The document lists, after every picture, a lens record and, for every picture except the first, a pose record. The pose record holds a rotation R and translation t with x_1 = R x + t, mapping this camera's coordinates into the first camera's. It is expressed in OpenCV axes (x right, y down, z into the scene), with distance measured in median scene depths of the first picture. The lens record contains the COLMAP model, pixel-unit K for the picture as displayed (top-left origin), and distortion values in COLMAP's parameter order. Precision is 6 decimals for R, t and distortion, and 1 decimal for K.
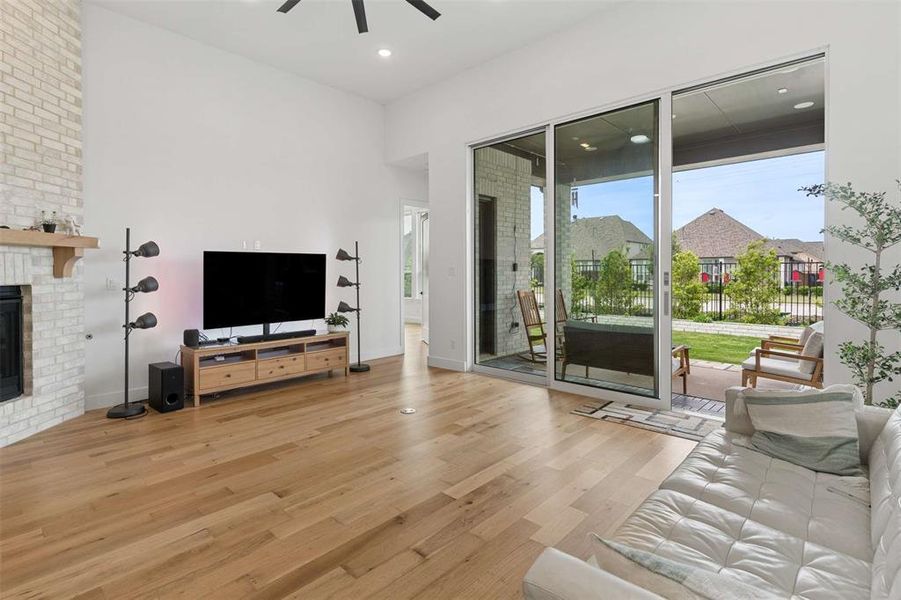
lens RADIAL K [[439.1, 0, 451.3], [0, 439.1, 278.0], [0, 0, 1]] dist [0.003376, -0.001382]
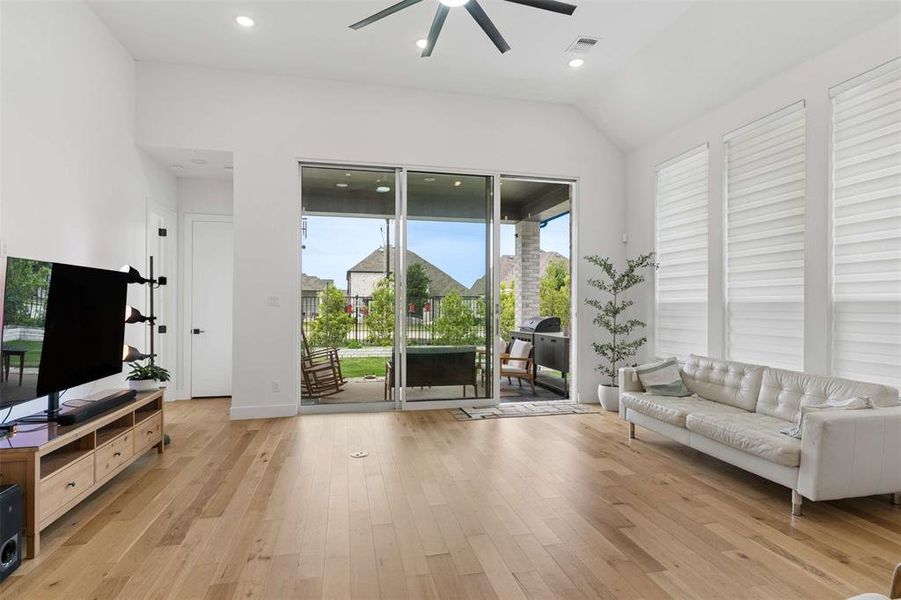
lens RADIAL K [[469.0, 0, 446.0], [0, 469.0, 305.8], [0, 0, 1]] dist [0.001048, -0.000212]
pose [[0.569251, 0.005186, 0.822147, -0.808794], [0.005148, 0.999938, -0.009872, 0.005128], [-0.822148, 0.009852, 0.569189, 0.300059]]
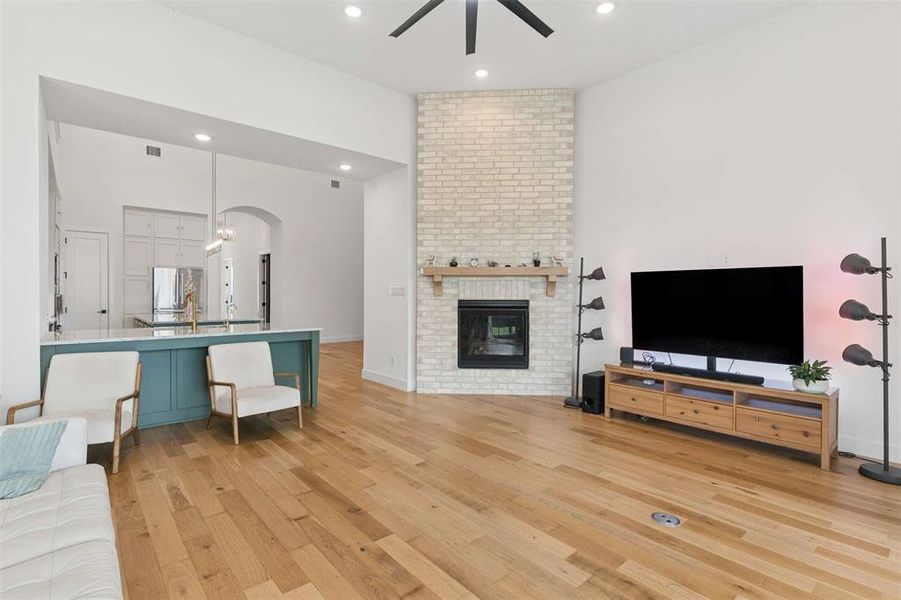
lens RADIAL K [[433.5, 0, 449.1], [0, 433.5, 297.4], [0, 0, 1]] dist [0.000418, -0.000012]
pose [[-0.111498, 0.011851, -0.993694, 0.544350], [-0.020054, 0.999698, 0.014173, -0.009835], [0.993562, 0.021507, -0.111226, 0.771182]]
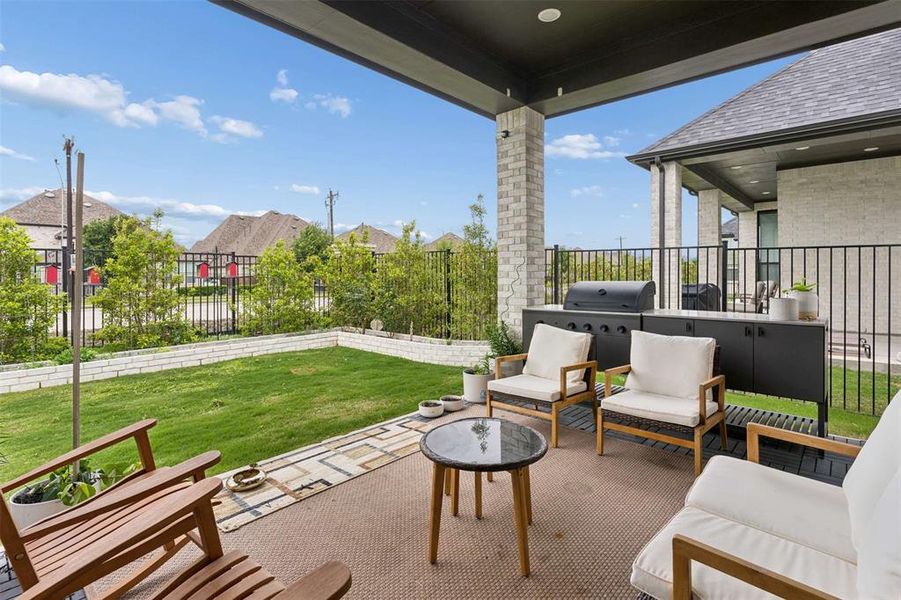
lens RADIAL K [[439.1, 0, 438.0], [0, 439.1, 271.2], [0, 0, 1]] dist [0.003376, -0.001382]
pose [[0.008891, 0.006575, -0.999939, 1.408371], [-0.011457, 0.999913, 0.006473, -0.024313], [0.999895, 0.011399, 0.008966, 1.222015]]
